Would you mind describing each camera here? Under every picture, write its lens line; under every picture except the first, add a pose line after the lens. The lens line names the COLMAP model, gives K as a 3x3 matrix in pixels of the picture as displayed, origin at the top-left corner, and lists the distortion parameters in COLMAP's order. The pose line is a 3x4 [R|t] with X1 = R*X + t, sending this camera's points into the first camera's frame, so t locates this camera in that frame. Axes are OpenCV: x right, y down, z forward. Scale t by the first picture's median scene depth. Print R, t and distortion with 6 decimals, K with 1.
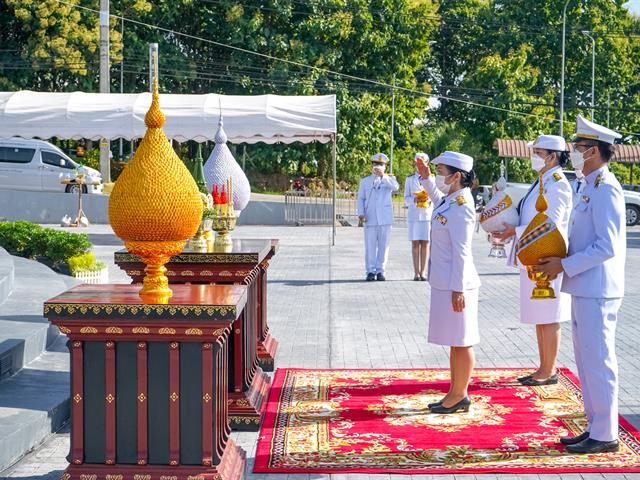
lens RADIAL K [[1563.9, 0, 310.6], [0, 1563.9, 241.5], [0, 0, 1]] dist [0.413659, -0.364491]
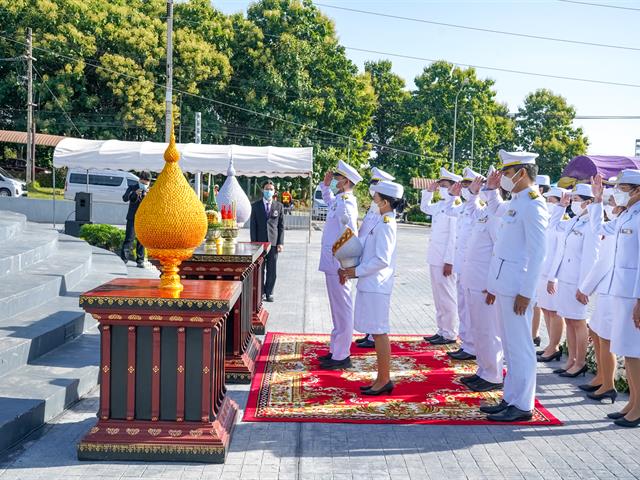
lens RADIAL K [[1221.6, 0, 319.7], [0, 1221.6, 248.9], [0, 0, 1]] dist [0.409177, 0.045995]
pose [[0.999465, 0.019814, 0.026011, -0.003882], [-0.019727, 0.999799, -0.003616, 0.007036], [-0.026077, 0.003101, 0.999655, -0.124855]]
